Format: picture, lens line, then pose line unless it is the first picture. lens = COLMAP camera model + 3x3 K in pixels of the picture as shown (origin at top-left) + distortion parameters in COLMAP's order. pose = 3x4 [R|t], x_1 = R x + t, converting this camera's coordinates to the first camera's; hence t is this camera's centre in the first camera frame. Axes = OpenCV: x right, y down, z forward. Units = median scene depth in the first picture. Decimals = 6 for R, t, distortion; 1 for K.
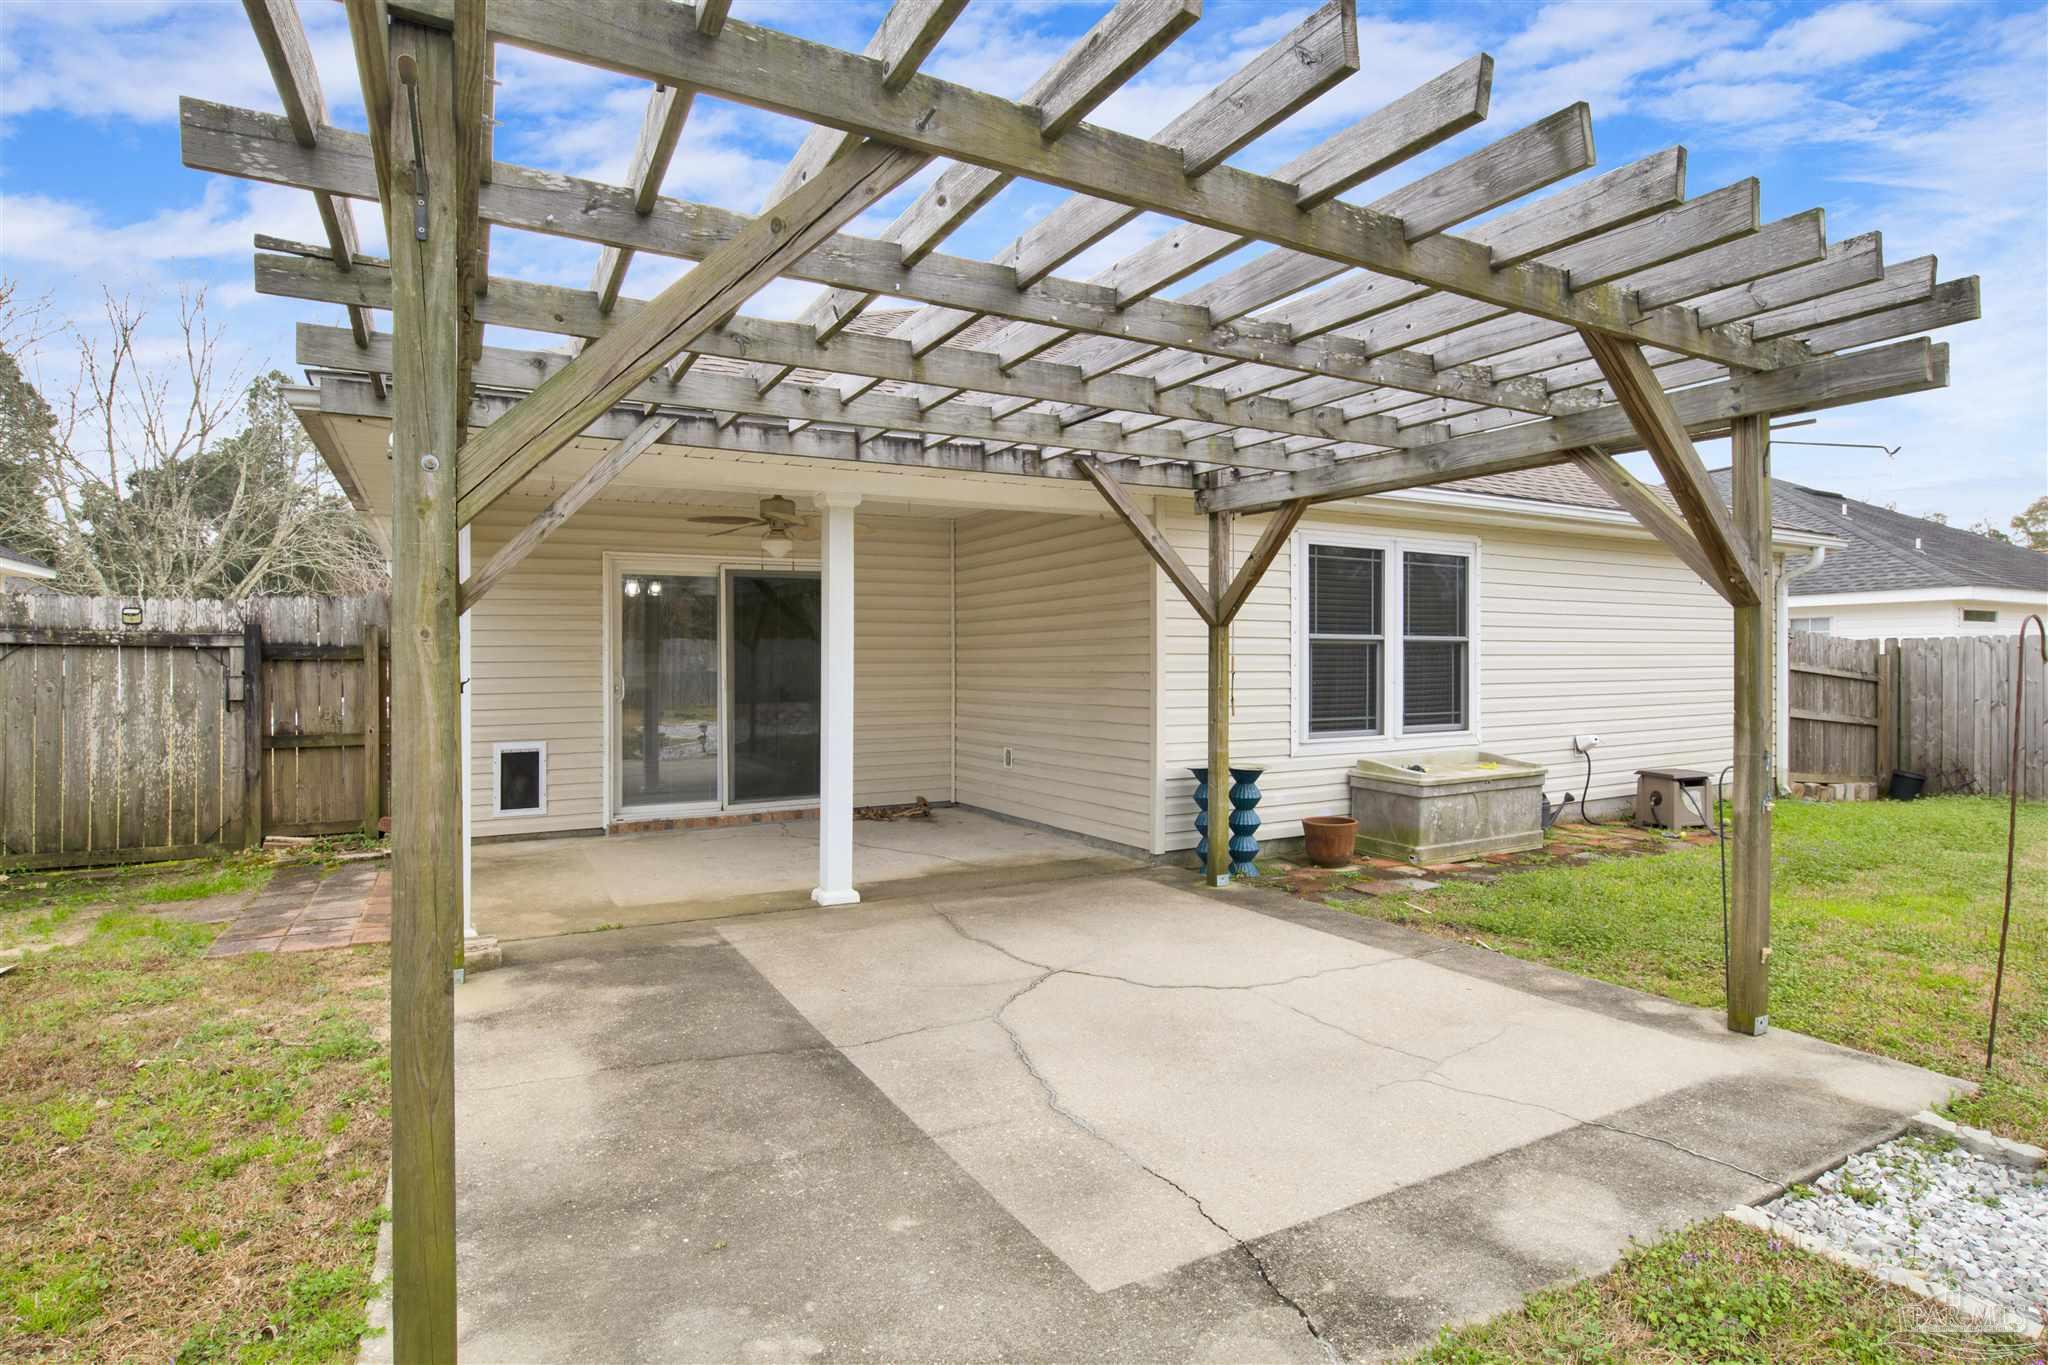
lens RADIAL K [[1039.5, 0, 1025.8], [0, 1039.5, 658.0], [0, 0, 1]] dist [-0.062199, 0.000677]
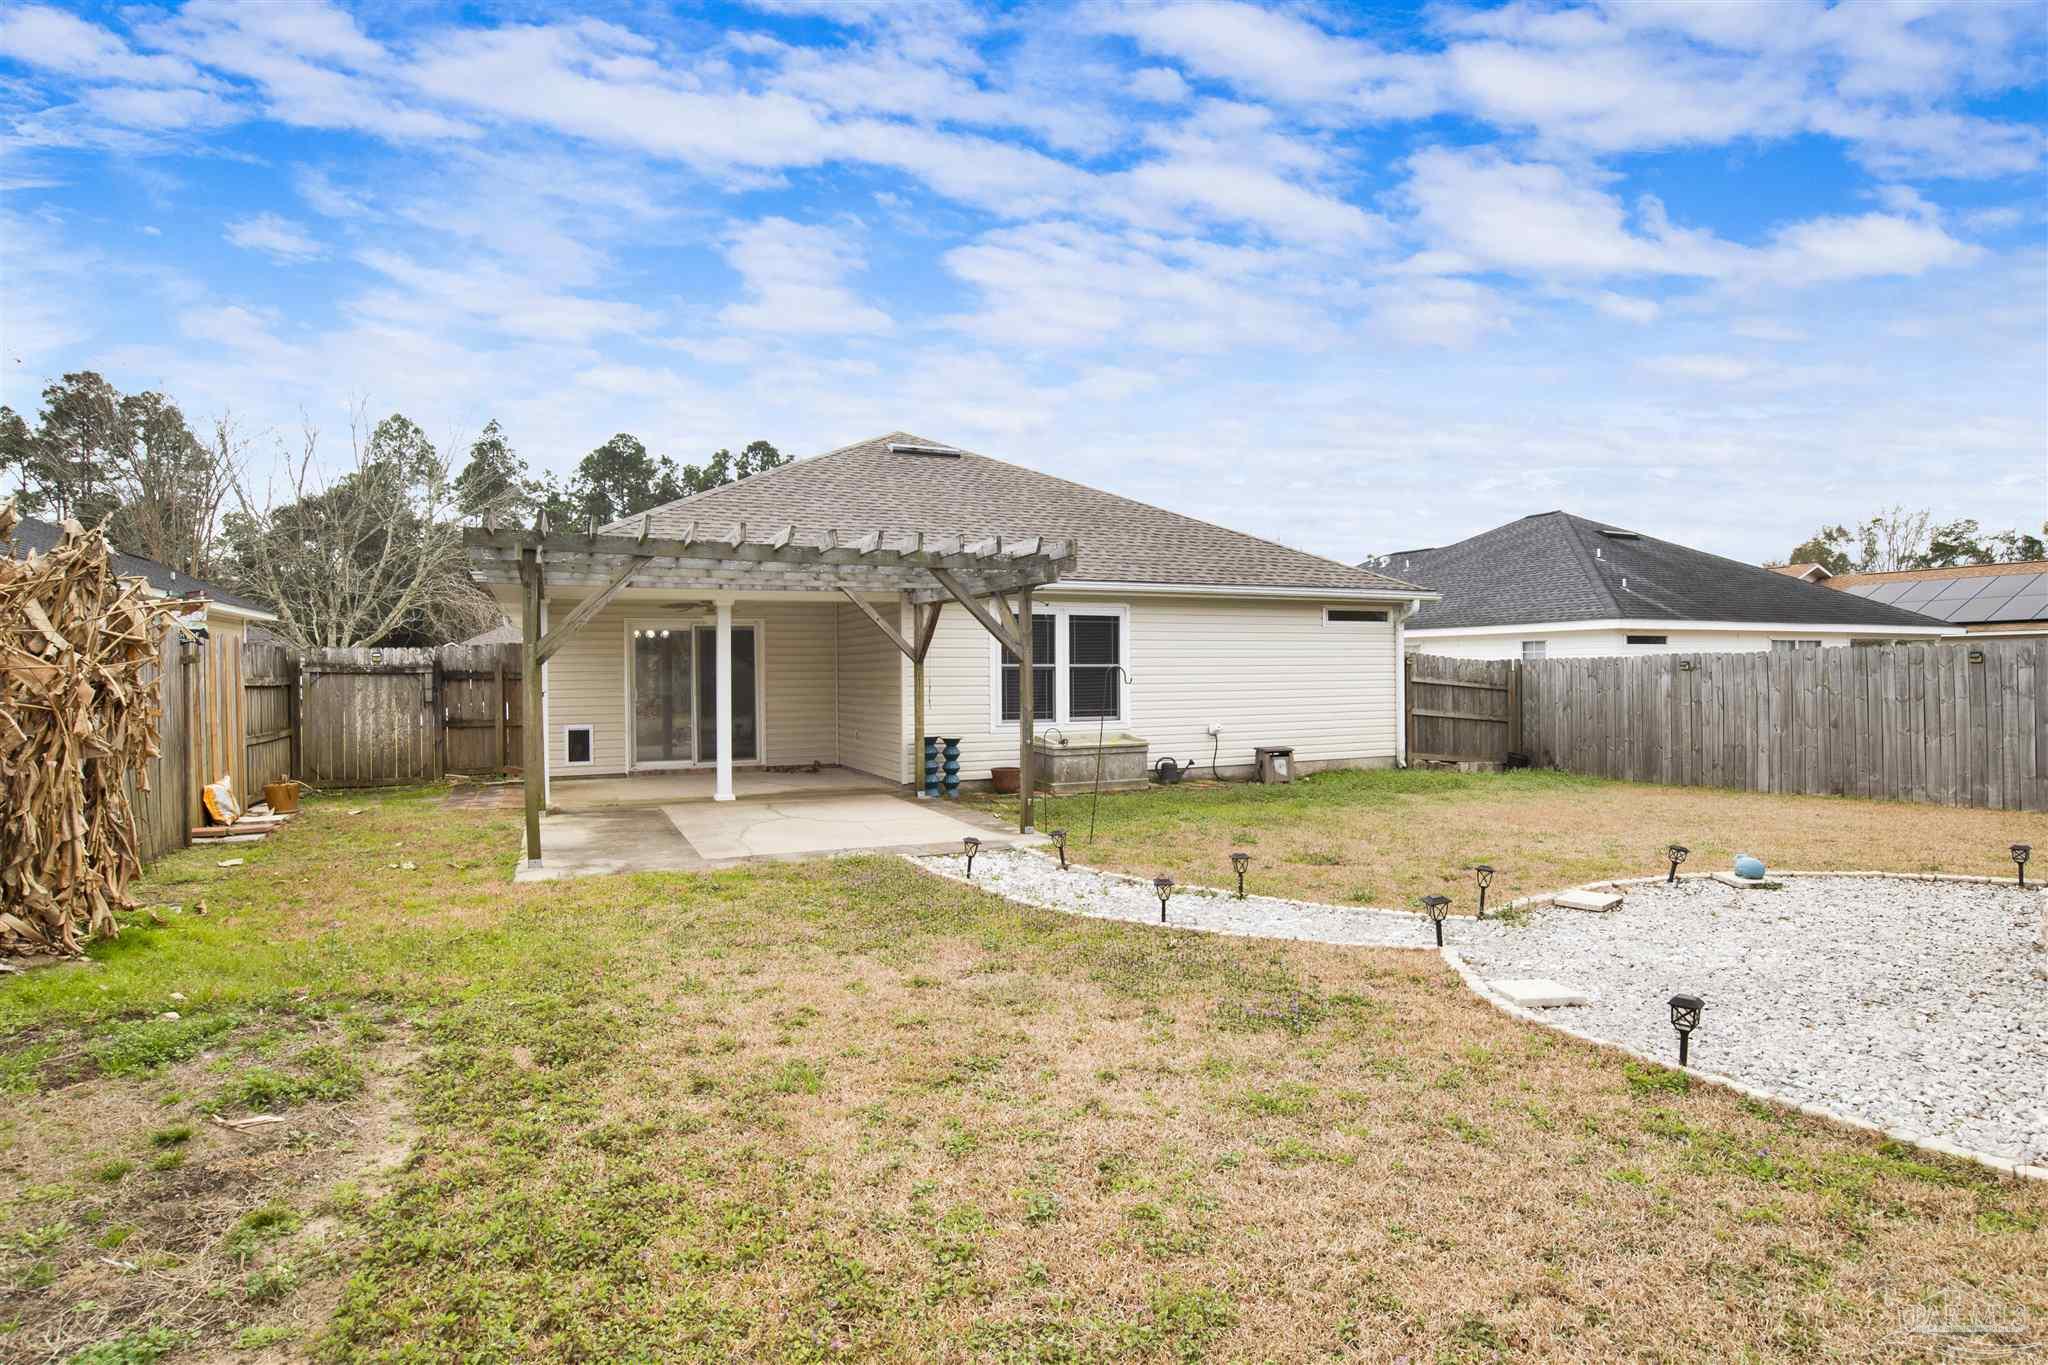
lens RADIAL K [[1084.1, 0, 1031.0], [0, 1084.1, 672.4], [0, 0, 1]] dist [-0.069044, 0.027099]
pose [[0.995924, -0.002308, -0.090169, 0.494444], [0.003046, 0.999963, 0.008053, -0.023868], [0.090147, -0.008295, 0.995894, -0.850252]]
